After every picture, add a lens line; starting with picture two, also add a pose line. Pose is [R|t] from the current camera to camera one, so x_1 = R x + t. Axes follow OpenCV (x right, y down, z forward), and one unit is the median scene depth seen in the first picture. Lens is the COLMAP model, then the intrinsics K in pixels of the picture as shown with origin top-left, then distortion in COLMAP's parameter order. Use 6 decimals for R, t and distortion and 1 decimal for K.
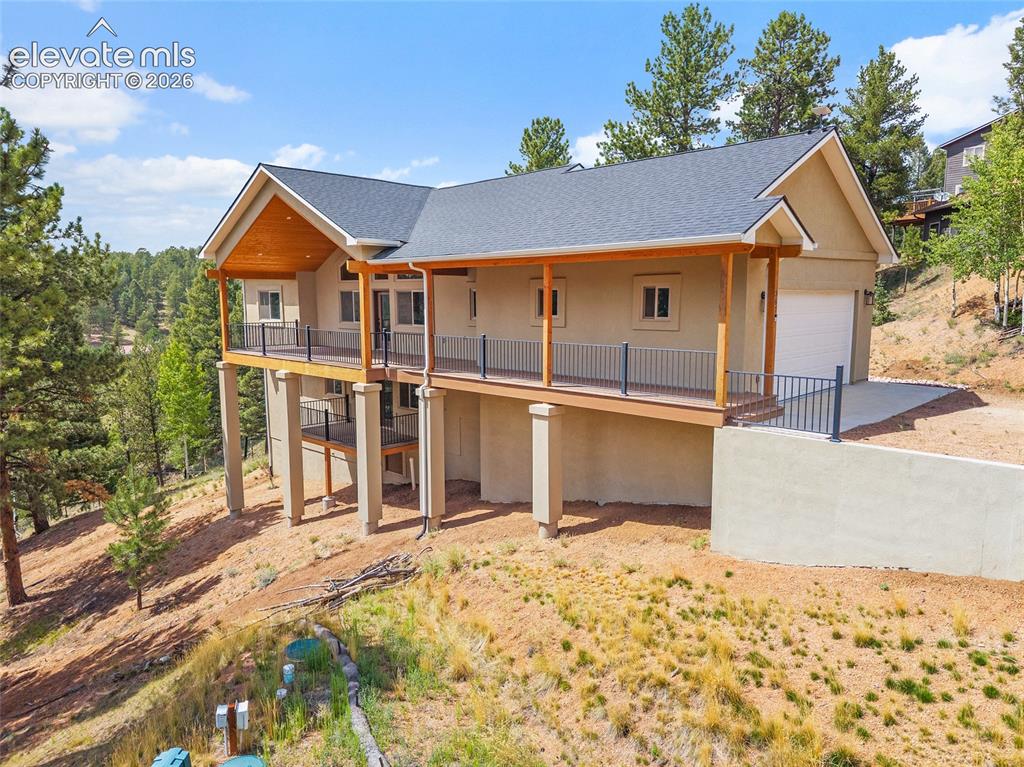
lens RADIAL K [[688.7, 0, 512.0], [0, 688.7, 383.5], [0, 0, 1]] dist [0.006793, -0.002696]
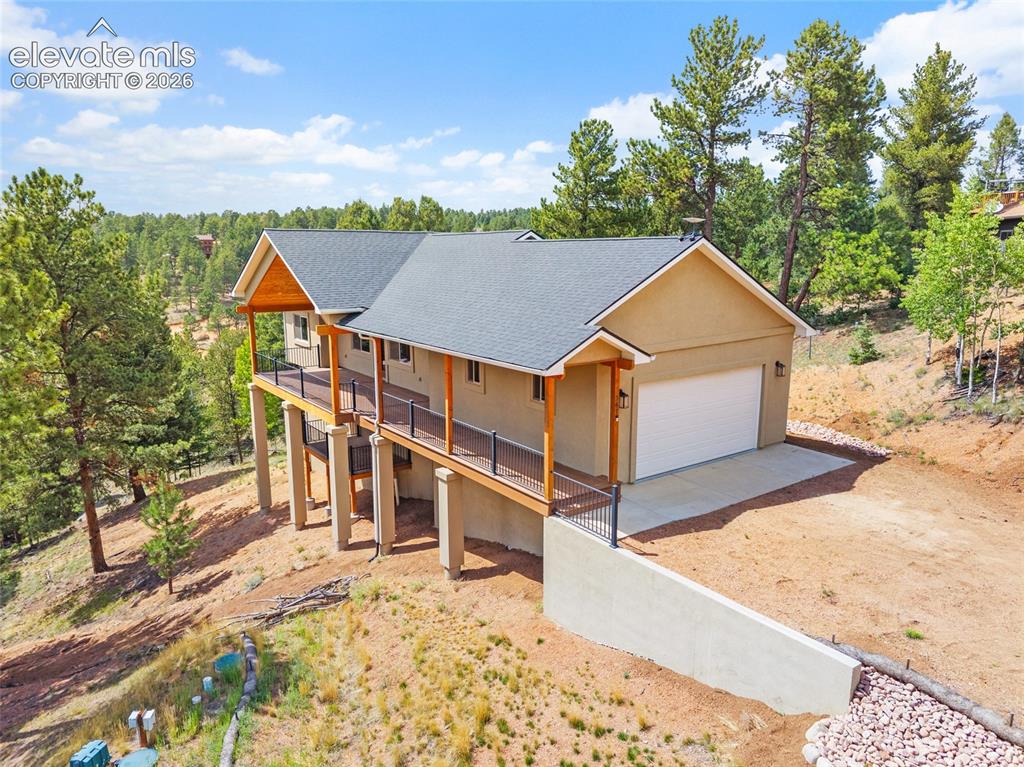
lens RADIAL K [[688.7, 0, 512.0], [0, 688.7, 383.5], [0, 0, 1]] dist [0.006793, -0.002696]
pose [[0.985998, 0.033892, -0.163279, 0.272096], [-0.023186, 0.997481, 0.067036, -0.156670], [0.165140, -0.062311, 0.984300, -0.109013]]
